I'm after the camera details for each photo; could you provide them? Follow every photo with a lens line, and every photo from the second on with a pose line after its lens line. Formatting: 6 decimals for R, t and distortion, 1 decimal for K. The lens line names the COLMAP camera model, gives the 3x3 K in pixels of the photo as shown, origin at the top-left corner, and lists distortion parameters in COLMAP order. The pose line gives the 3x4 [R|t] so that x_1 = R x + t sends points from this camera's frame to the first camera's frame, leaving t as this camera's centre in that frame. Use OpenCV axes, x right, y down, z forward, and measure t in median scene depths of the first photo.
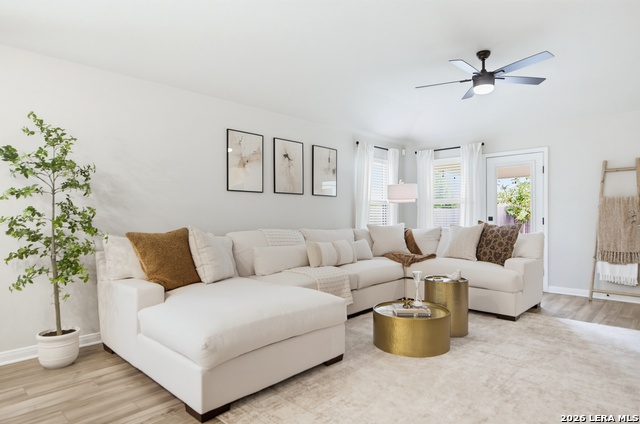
lens RADIAL K [[379.0, 0, 320.0], [0, 379.0, 212.0], [0, 0, 1]] dist [0.001198, 0.000906]
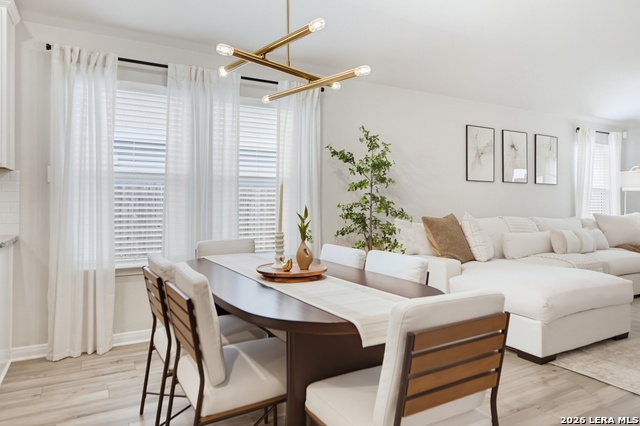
lens RADIAL K [[418.1, 0, 320.1], [0, 418.1, 195.9], [0, 0, 1]] dist [0.017221, 0.002664]
pose [[0.957186, 0.002301, -0.289465, -0.299790], [-0.004349, 0.999970, -0.006434, -0.003105], [0.289442, 0.007417, 0.957167, -0.290295]]
